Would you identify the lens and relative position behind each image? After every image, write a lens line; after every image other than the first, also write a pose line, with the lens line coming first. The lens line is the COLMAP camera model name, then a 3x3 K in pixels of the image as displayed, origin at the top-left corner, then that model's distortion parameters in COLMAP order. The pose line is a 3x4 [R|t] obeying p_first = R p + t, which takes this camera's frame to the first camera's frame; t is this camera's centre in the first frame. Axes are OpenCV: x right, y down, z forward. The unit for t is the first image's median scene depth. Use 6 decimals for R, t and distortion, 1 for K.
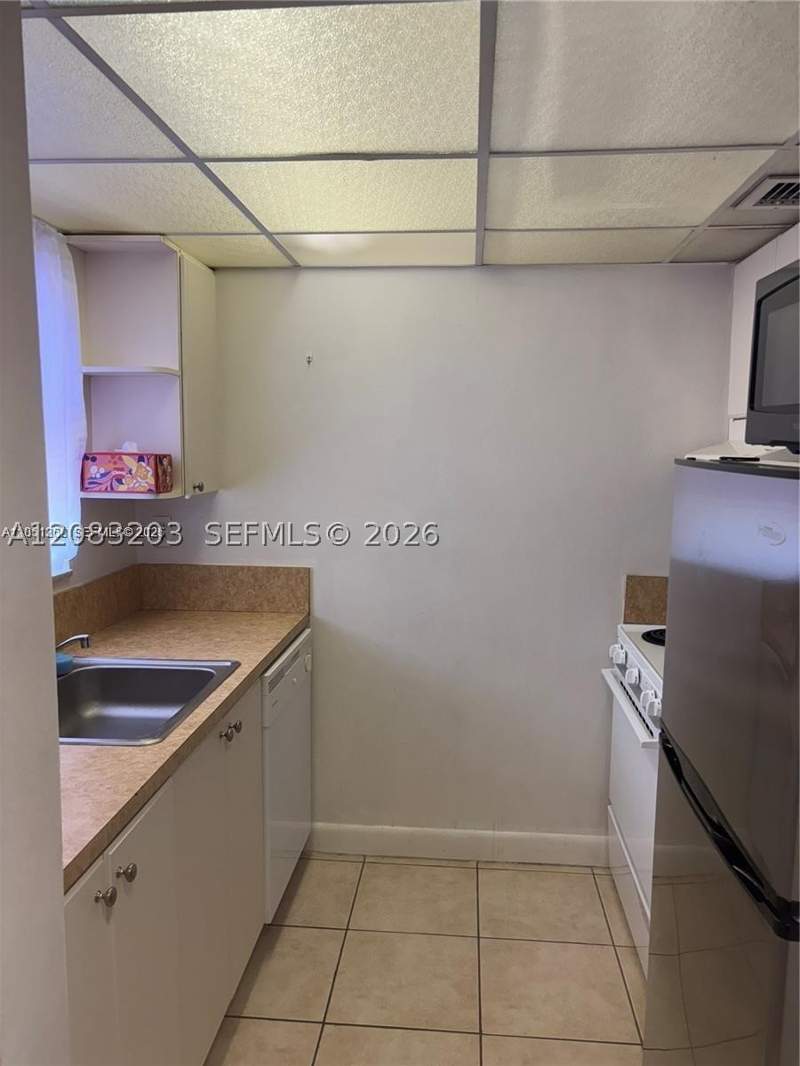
lens RADIAL K [[804.2, 0, 400.4], [0, 804.2, 533.5], [0, 0, 1]] dist [0.012140, -0.021304]
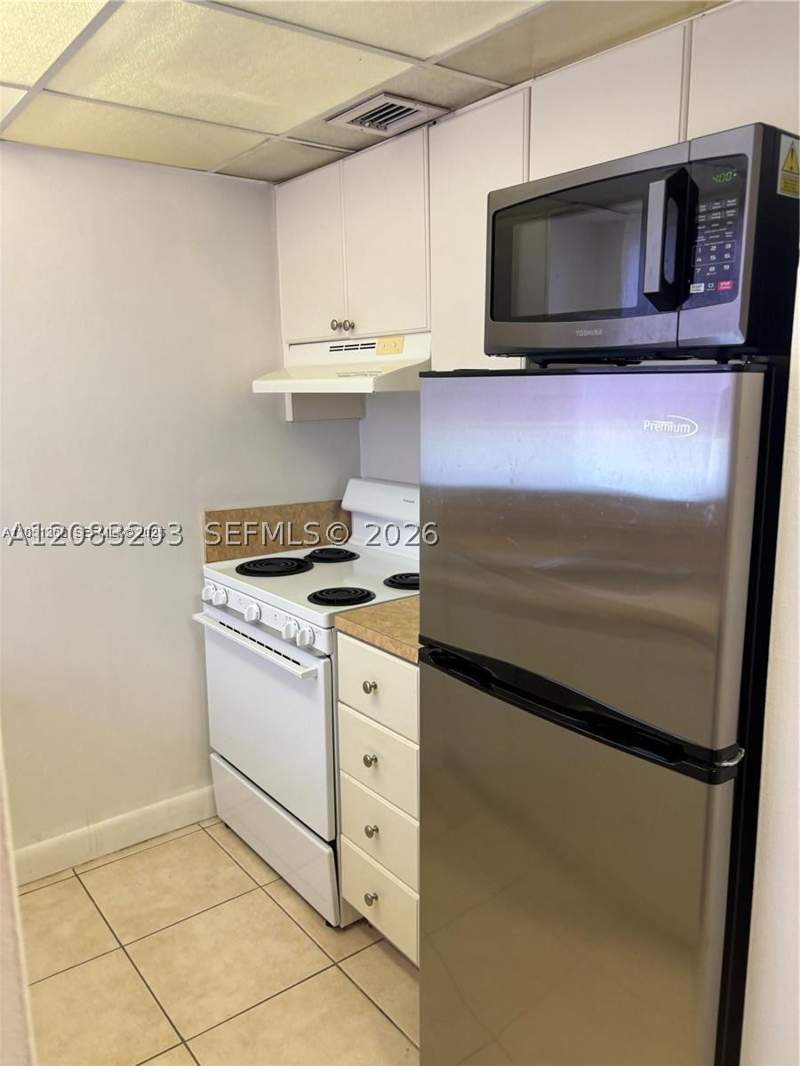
lens RADIAL K [[804.2, 0, 402.9], [0, 804.2, 534.6], [0, 0, 1]] dist [0.012140, -0.021304]
pose [[0.726027, -0.137822, 0.673713, -0.207692], [0.088597, 0.990292, 0.107107, -0.001743], [-0.681935, -0.018074, 0.731190, 0.173277]]
